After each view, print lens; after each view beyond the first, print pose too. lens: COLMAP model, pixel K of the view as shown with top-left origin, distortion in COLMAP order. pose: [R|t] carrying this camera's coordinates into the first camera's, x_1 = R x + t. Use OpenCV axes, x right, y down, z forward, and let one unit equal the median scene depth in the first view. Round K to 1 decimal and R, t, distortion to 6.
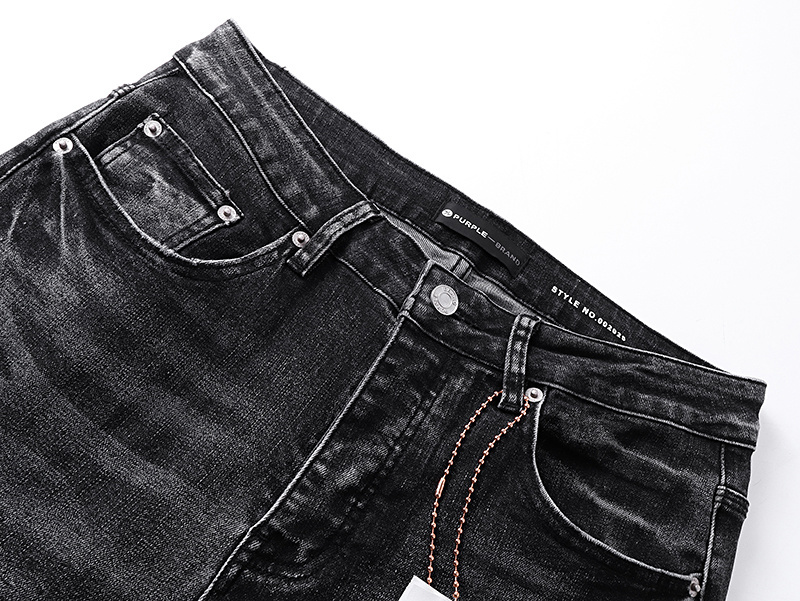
lens RADIAL K [[746.0, 0, 397.9], [0, 746.0, 299.4], [0, 0, 1]] dist [-0.002766, 0.000000]
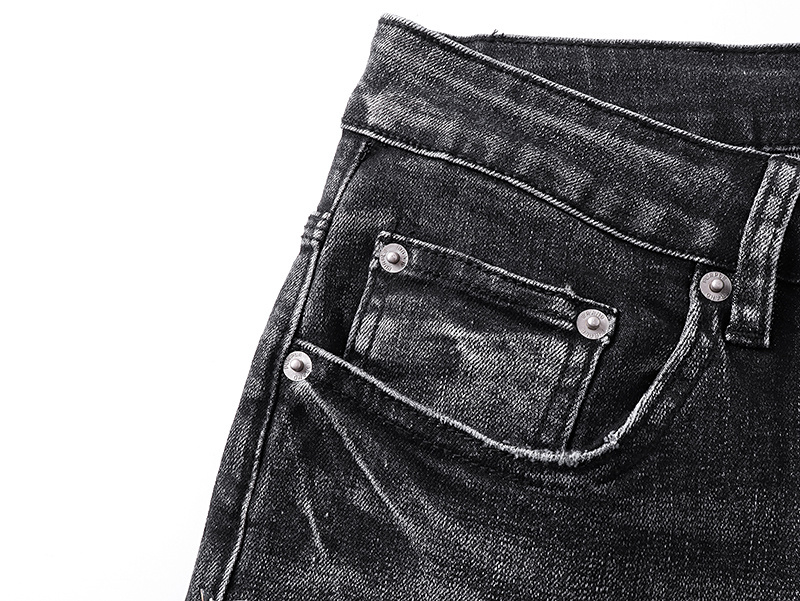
lens RADIAL K [[746.0, 0, 403.1], [0, 746.0, 300.5], [0, 0, 1]] dist [-0.002766, 0.000000]
pose [[0.828783, -0.505218, -0.240569, -0.200082], [0.536880, 0.839123, 0.087362, -0.252927], [0.157730, -0.201560, 0.966693, 0.426922]]
